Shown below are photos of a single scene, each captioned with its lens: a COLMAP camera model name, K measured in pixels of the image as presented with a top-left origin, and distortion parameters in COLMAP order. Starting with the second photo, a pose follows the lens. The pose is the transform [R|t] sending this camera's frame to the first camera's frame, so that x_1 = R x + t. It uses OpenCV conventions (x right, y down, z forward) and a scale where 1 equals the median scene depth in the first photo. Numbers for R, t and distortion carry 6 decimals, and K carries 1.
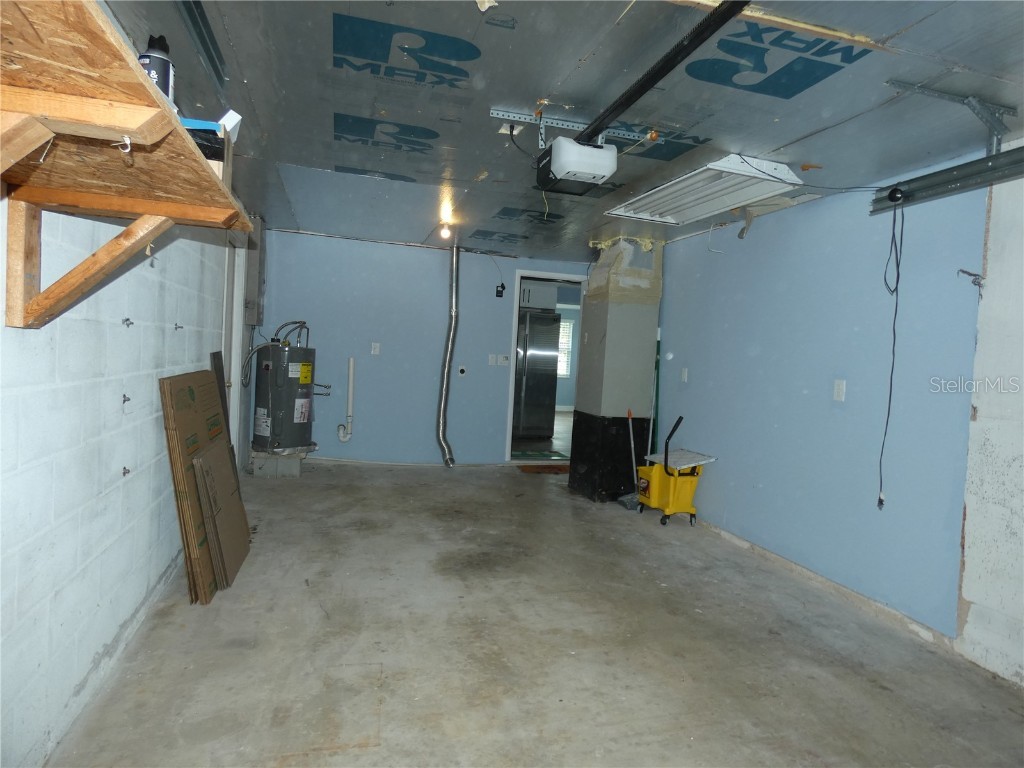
lens RADIAL K [[614.4, 0, 512.2], [0, 614.4, 380.9], [0, 0, 1]] dist [-0.004607, -0.001154]
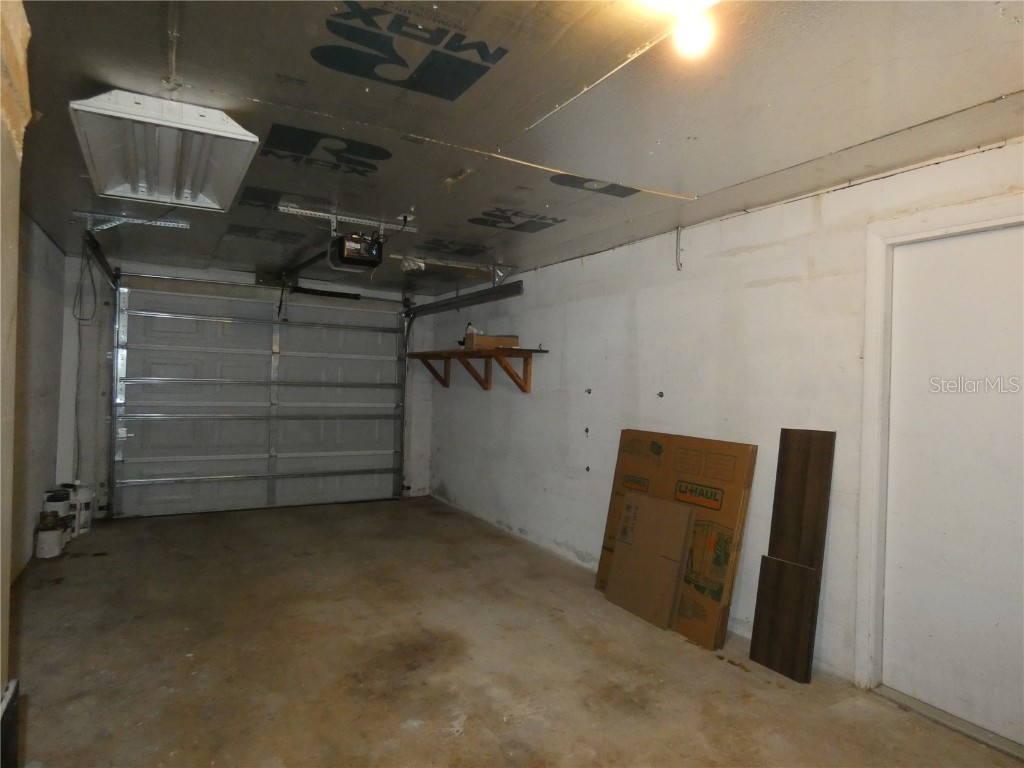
lens RADIAL K [[614.4, 0, 511.7], [0, 614.4, 382.8], [0, 0, 1]] dist [-0.004607, -0.001154]
pose [[-0.968688, -0.080206, -0.234969, 0.040867], [-0.091693, 0.995048, 0.038360, -0.101767], [0.230729, 0.058704, -0.971246, 1.686471]]
